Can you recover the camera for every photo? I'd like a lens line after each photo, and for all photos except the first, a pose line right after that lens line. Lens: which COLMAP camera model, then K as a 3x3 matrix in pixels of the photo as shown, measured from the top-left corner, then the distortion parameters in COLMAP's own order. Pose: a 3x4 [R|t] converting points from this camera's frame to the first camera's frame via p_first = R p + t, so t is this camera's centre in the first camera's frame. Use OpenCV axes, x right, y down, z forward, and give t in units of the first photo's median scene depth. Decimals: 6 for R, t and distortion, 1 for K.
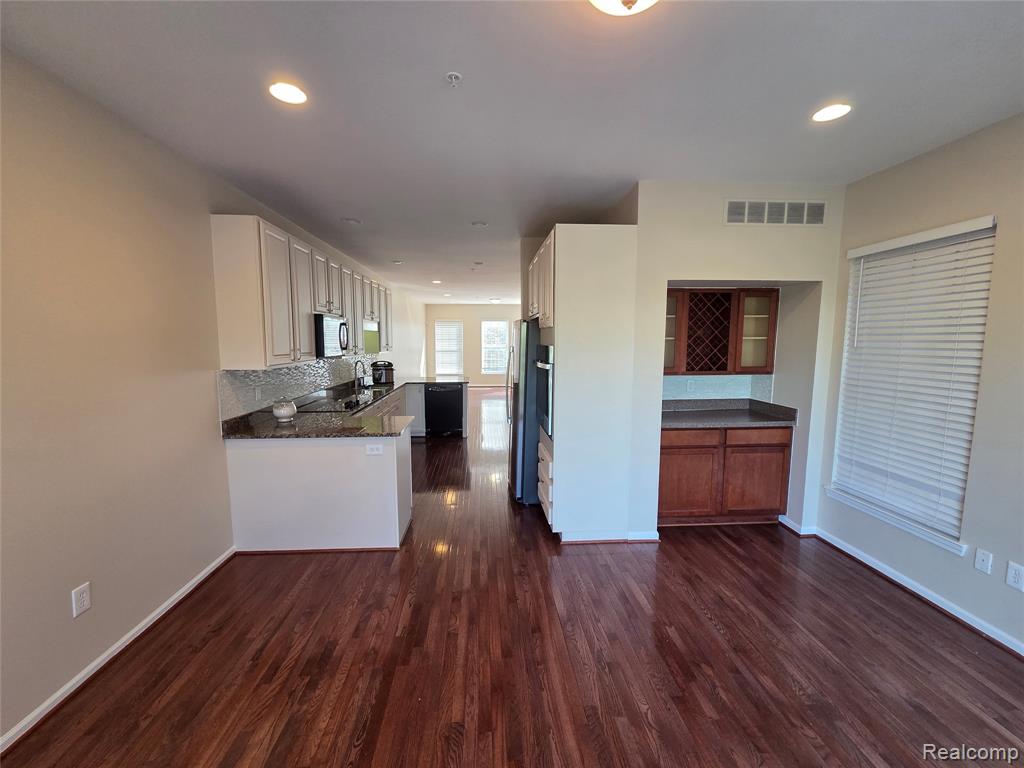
lens RADIAL K [[417.4, 0, 509.2], [0, 417.4, 383.1], [0, 0, 1]] dist [0.002534, -0.000329]
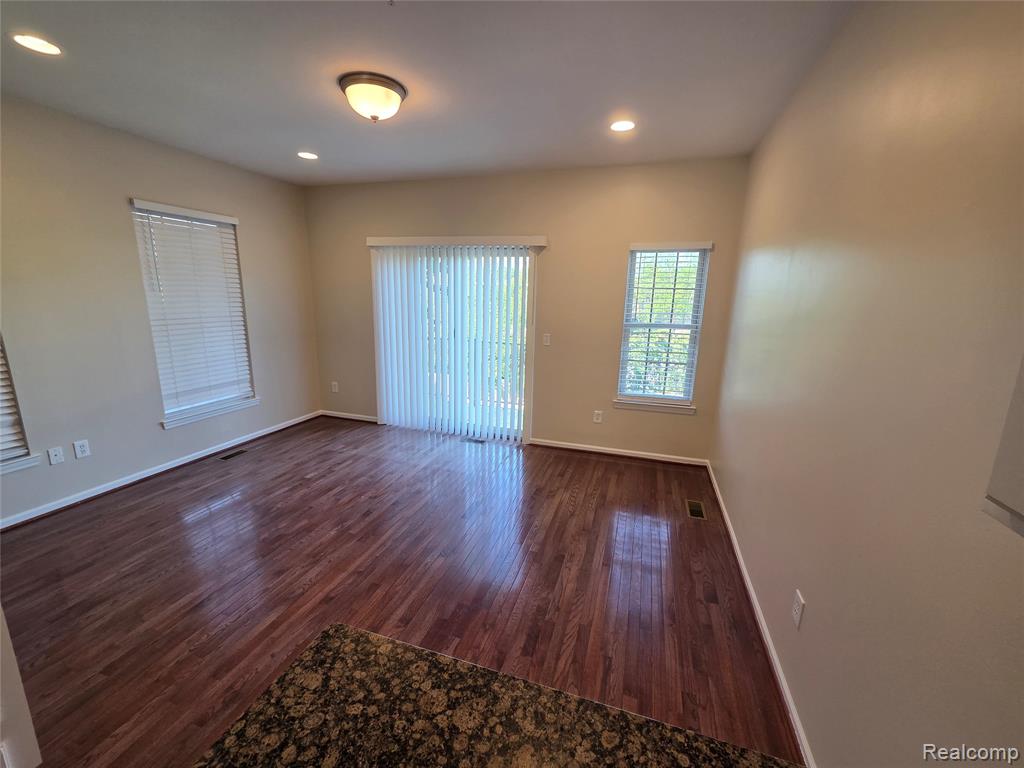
lens RADIAL K [[417.4, 0, 511.7], [0, 417.4, 378.3], [0, 0, 1]] dist [0.002534, -0.000329]
pose [[-0.930451, -0.095205, 0.353832, -0.650715], [0.014496, 0.955335, 0.295171, -0.176095], [-0.366130, 0.279771, -0.887512, 1.638147]]
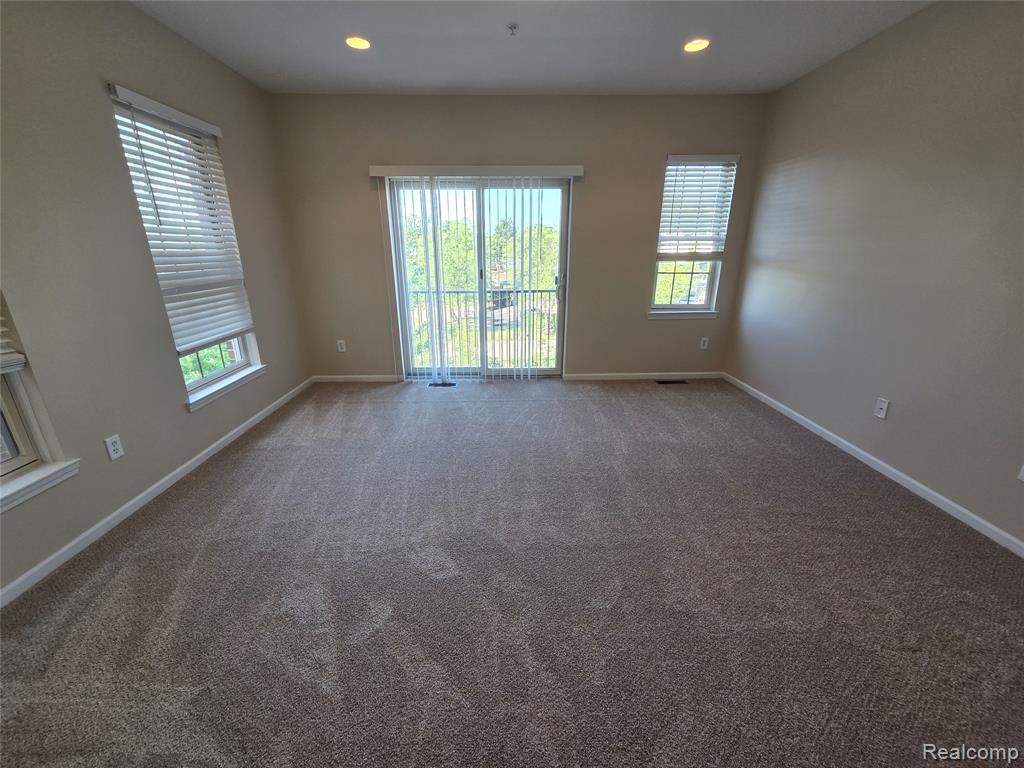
lens RADIAL K [[417.4, 0, 511.8], [0, 417.4, 389.1], [0, 0, 1]] dist [0.002534, -0.000329]
pose [[-0.999188, -0.010957, 0.038772, 0.149626], [0.006335, 0.907612, 0.419763, -0.114147], [-0.039789, 0.419668, -0.906805, 1.827082]]
